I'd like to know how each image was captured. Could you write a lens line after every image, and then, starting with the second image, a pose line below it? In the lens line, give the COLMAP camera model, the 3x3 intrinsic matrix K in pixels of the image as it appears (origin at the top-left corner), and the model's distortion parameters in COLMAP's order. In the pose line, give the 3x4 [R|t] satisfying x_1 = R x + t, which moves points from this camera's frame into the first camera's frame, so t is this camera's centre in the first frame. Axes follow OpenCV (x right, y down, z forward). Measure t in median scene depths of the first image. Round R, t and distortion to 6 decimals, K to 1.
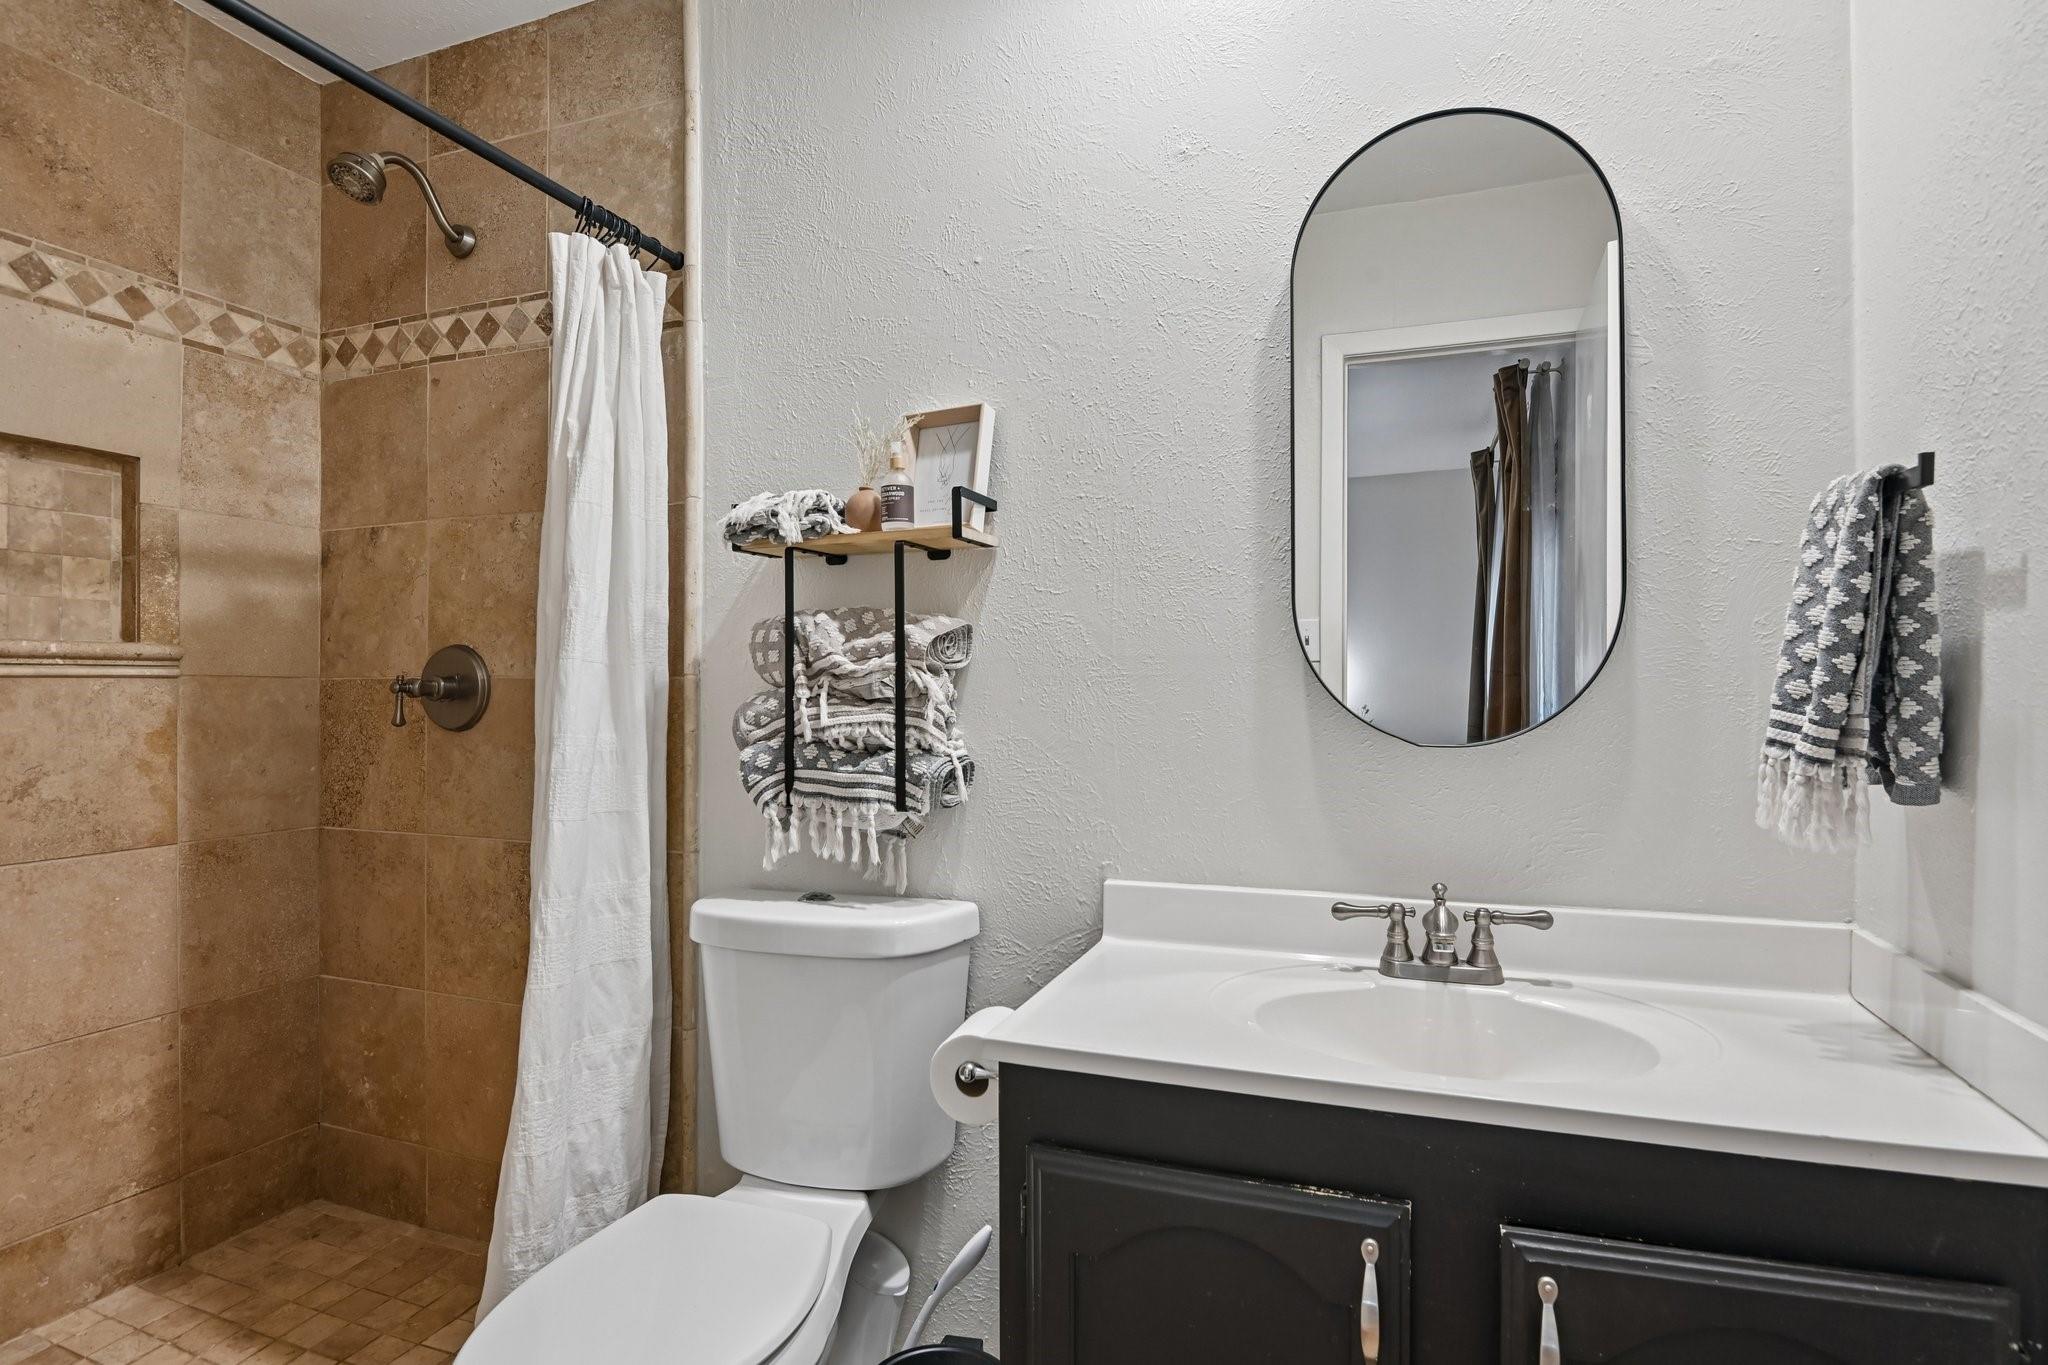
lens RADIAL K [[1086.5, 0, 1032.3], [0, 1086.5, 692.2], [0, 0, 1]] dist [-0.009943, -0.008487]
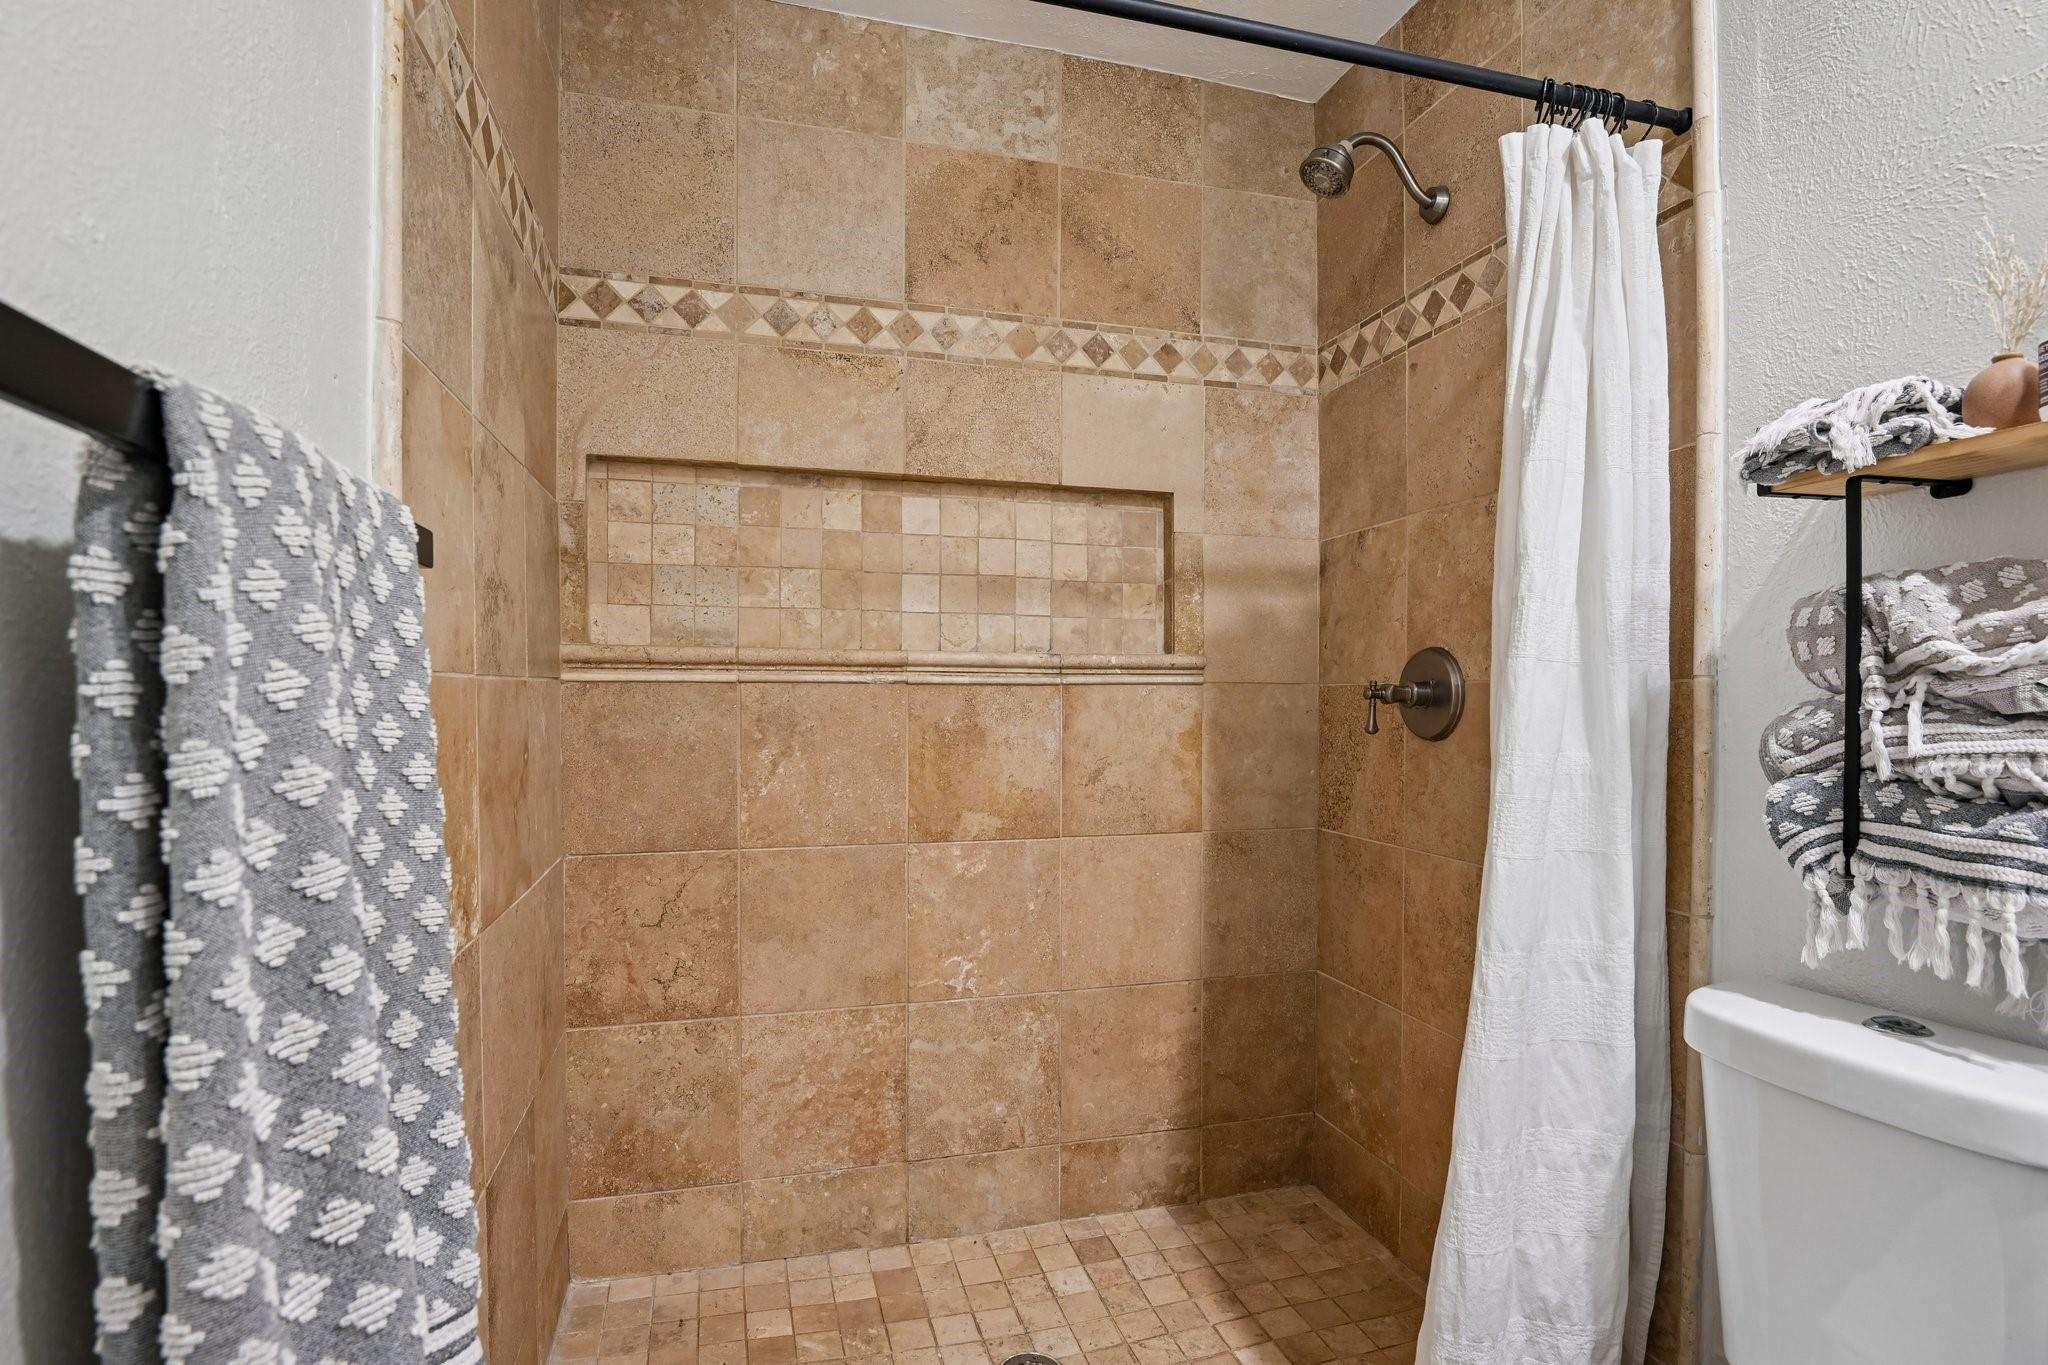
lens RADIAL K [[1086.5, 0, 992.8], [0, 1086.5, 707.7], [0, 0, 1]] dist [-0.009943, -0.008487]
pose [[0.589137, 0.011503, -0.807951, -0.005850], [-0.004735, 0.999931, 0.010784, -0.000440], [0.808019, -0.002527, 0.589151, 0.170410]]
